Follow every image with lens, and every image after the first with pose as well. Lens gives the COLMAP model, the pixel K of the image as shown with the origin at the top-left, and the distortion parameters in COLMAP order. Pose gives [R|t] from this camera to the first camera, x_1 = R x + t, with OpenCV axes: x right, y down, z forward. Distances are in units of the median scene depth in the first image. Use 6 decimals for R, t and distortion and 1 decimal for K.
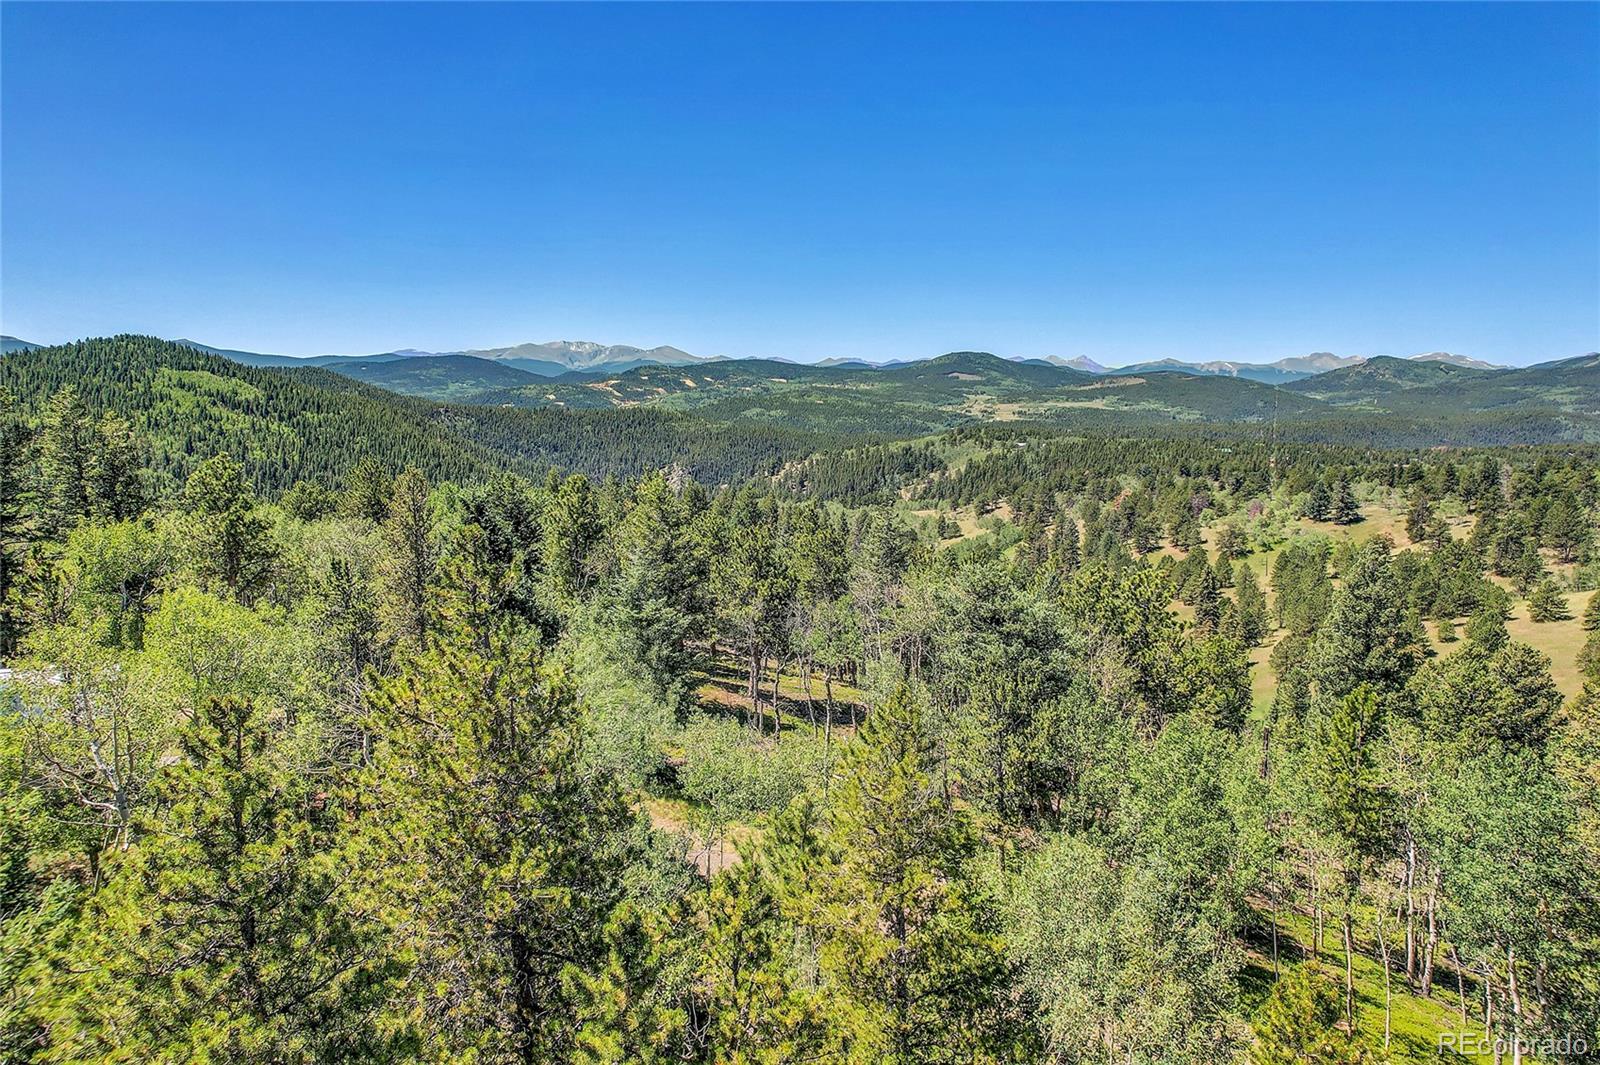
lens RADIAL K [[1021.4, 0, 805.0], [0, 1021.4, 538.5], [0, 0, 1]] dist [-0.070605, 0.060075]
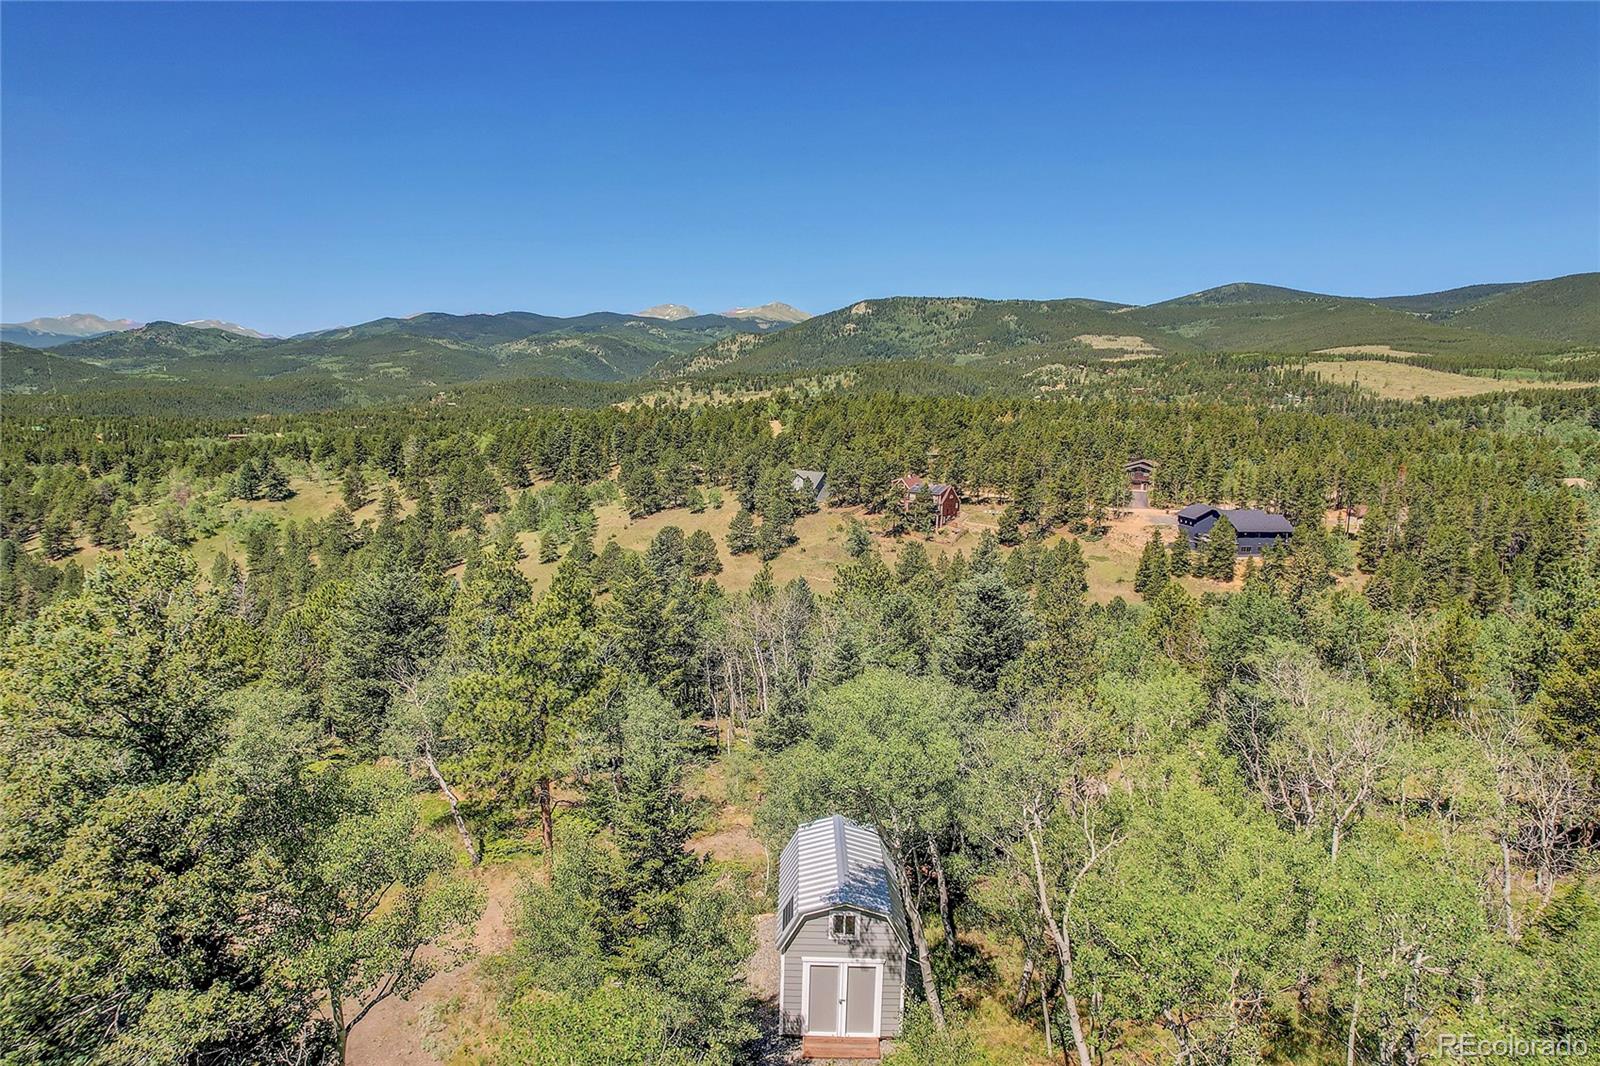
lens RADIAL K [[1021.4, 0, 797.2], [0, 1021.4, 528.3], [0, 0, 1]] dist [-0.070605, 0.060075]
pose [[0.470465, -0.127680, 0.873133, -0.040722], [0.107311, 0.990411, 0.087008, -0.006450], [-0.875869, 0.052763, 0.479655, 0.014786]]
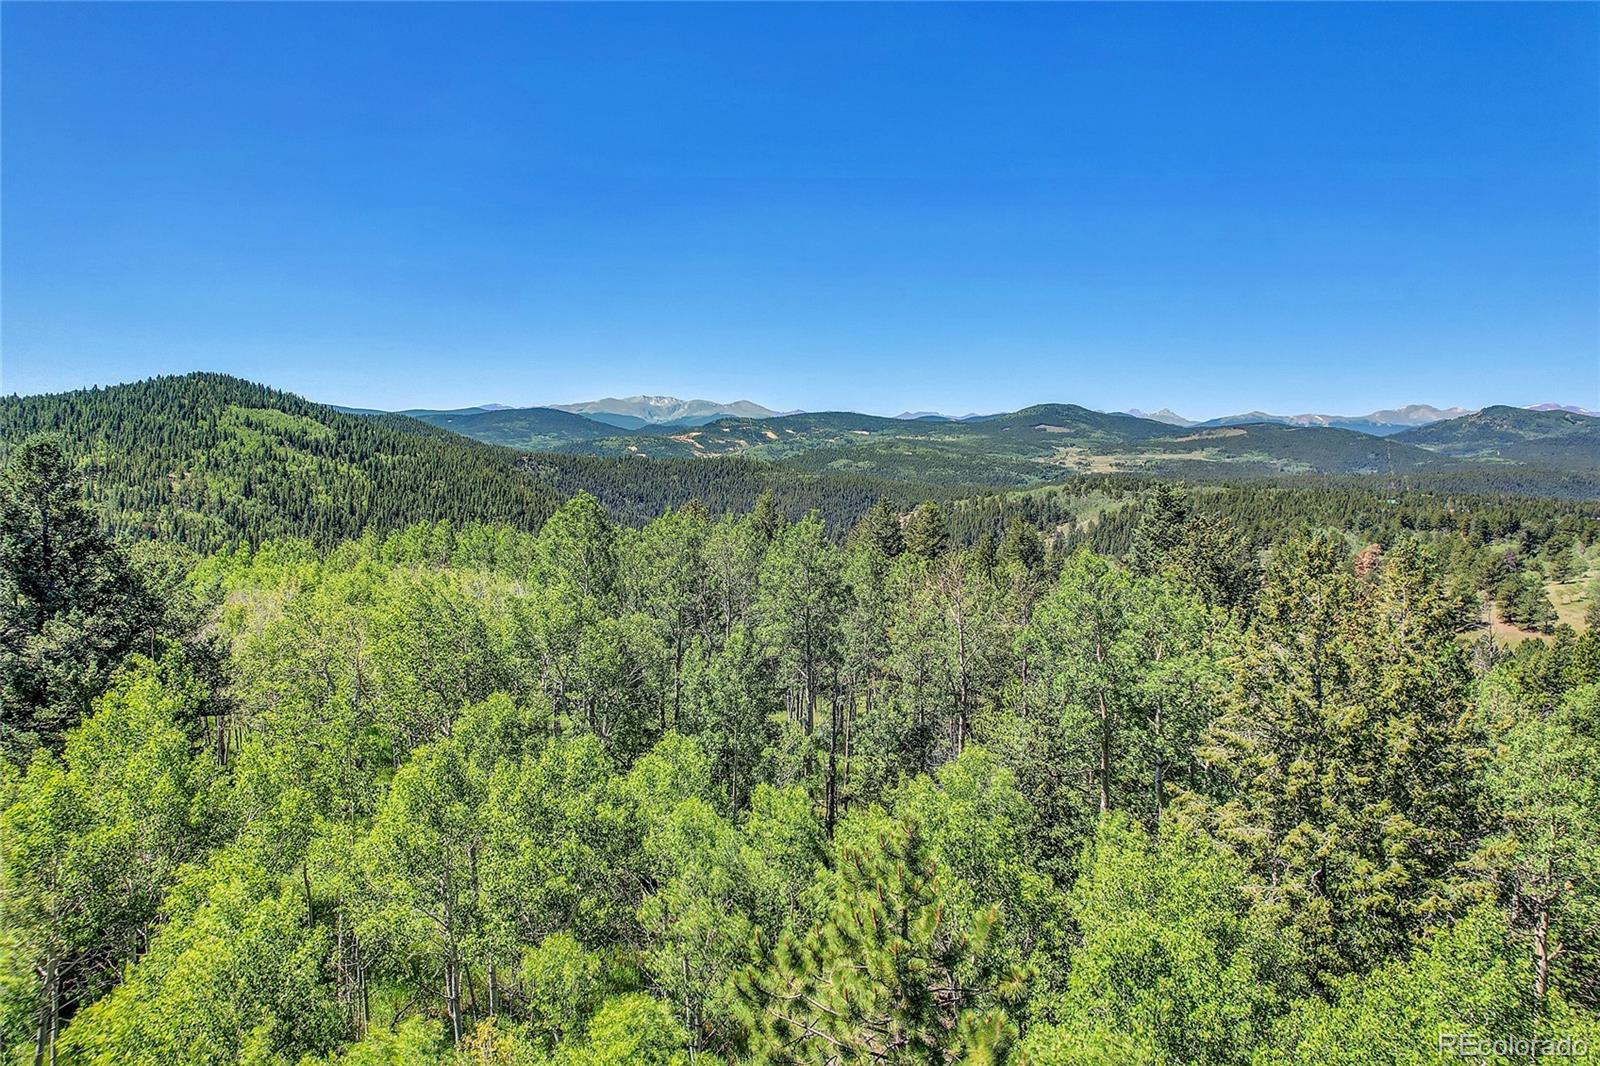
lens RADIAL K [[1021.4, 0, 800.6], [0, 1021.4, 535.6], [0, 0, 1]] dist [-0.070605, 0.060075]
pose [[0.997049, 0.006023, -0.076533, -0.032548], [-0.010286, 0.998410, -0.055424, -0.003456], [0.076078, 0.056048, 0.995525, 0.087452]]
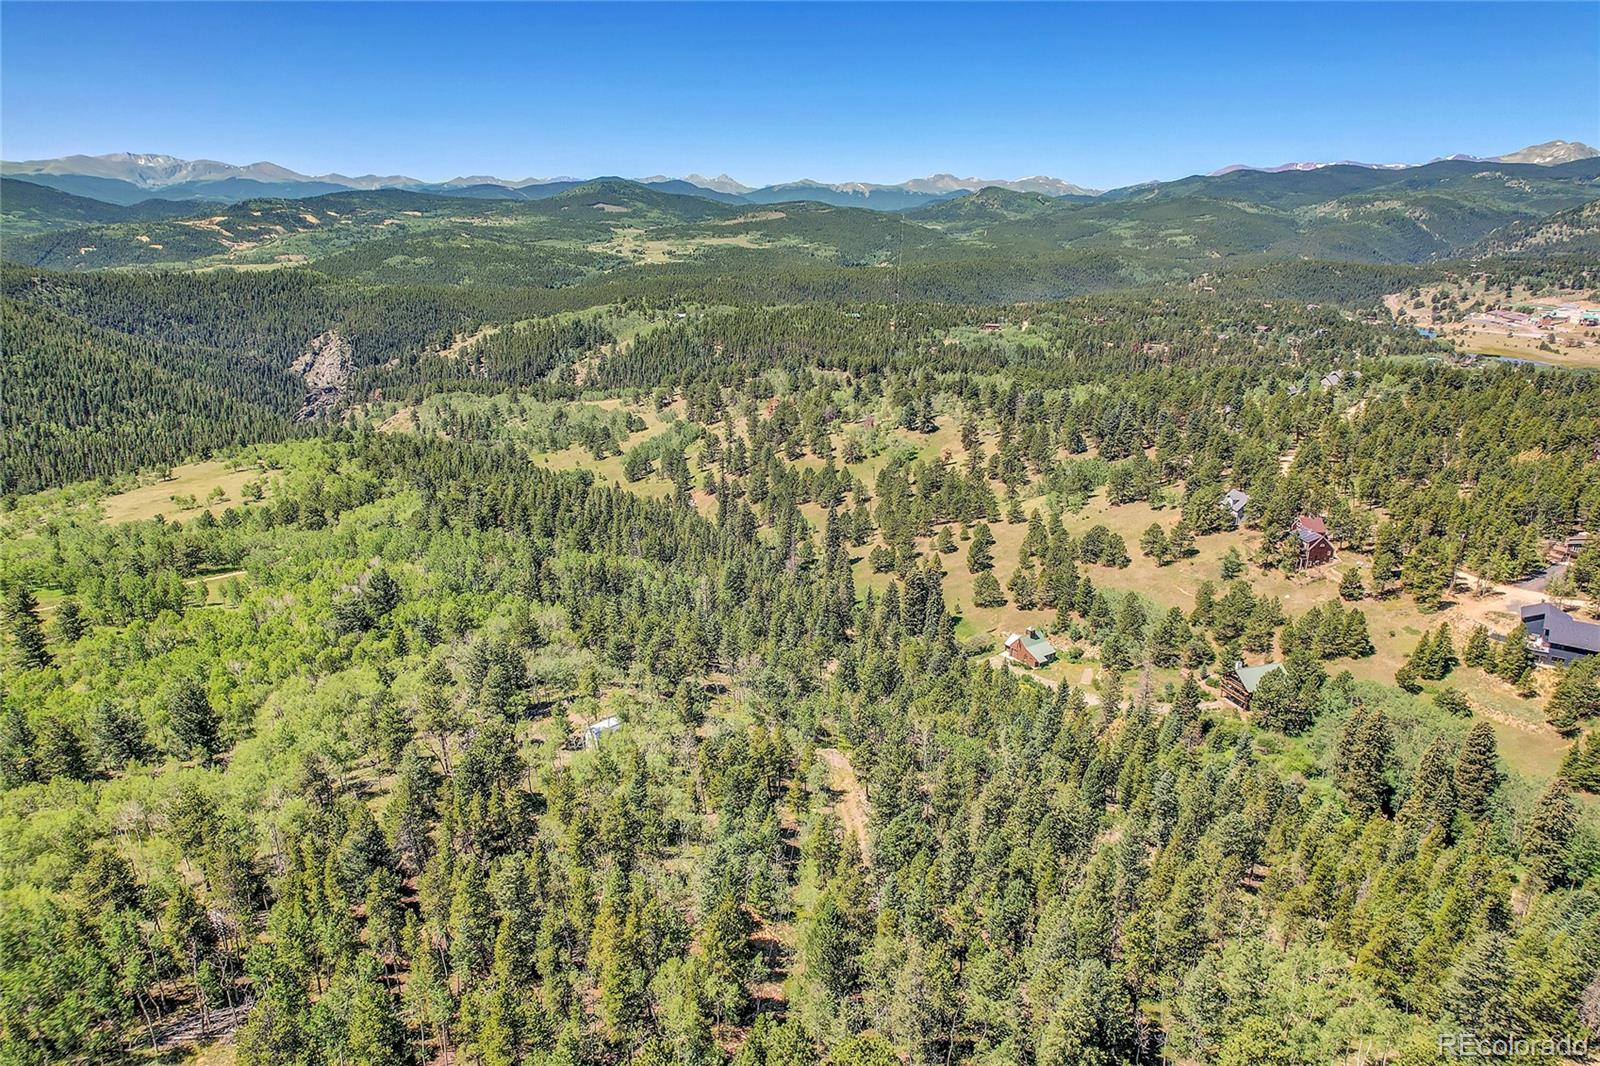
lens RADIAL K [[1021.4, 0, 806.7], [0, 1021.4, 534.9], [0, 0, 1]] dist [-0.070605, 0.060075]
pose [[0.942454, -0.098021, 0.319645, -0.036215], [0.042864, 0.983592, 0.175243, -0.046228], [-0.331577, -0.151457, 0.931191, -0.111820]]
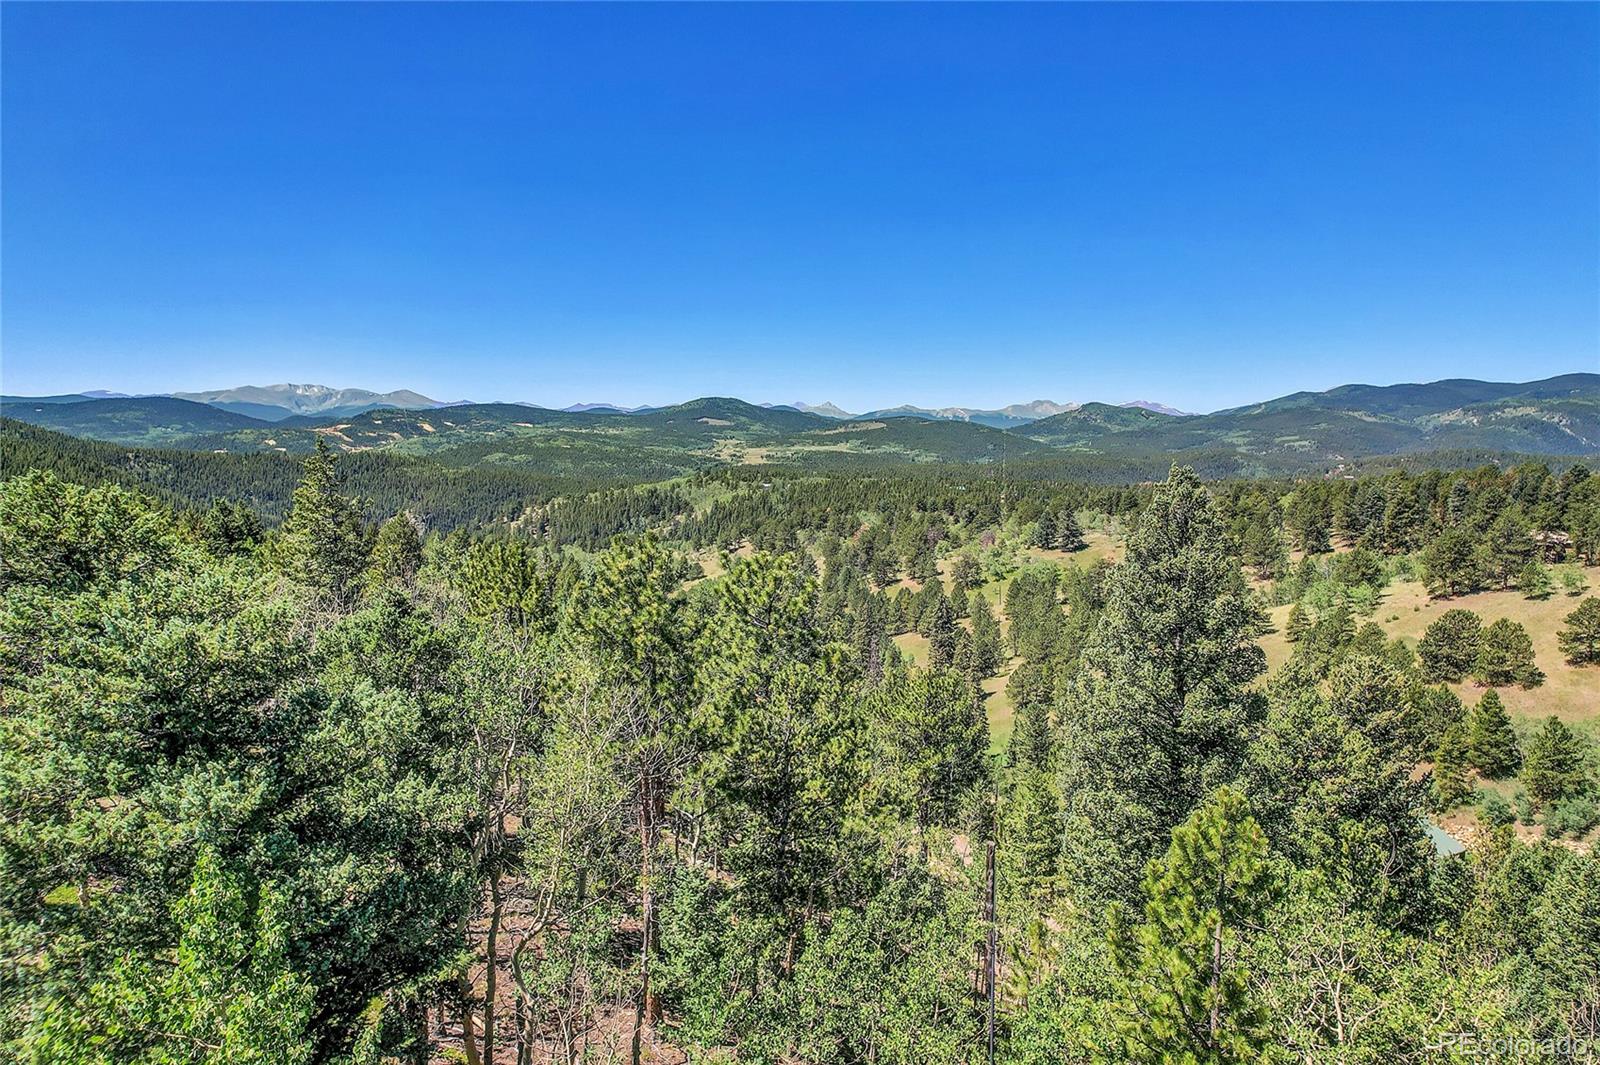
lens RADIAL K [[1021.4, 0, 801.1], [0, 1021.4, 524.0], [0, 0, 1]] dist [-0.070605, 0.060075]
pose [[0.972083, -0.019714, 0.233808, 0.009887], [0.033382, 0.997948, -0.054645, 0.001879], [-0.232250, 0.060924, 0.970746, 0.019756]]
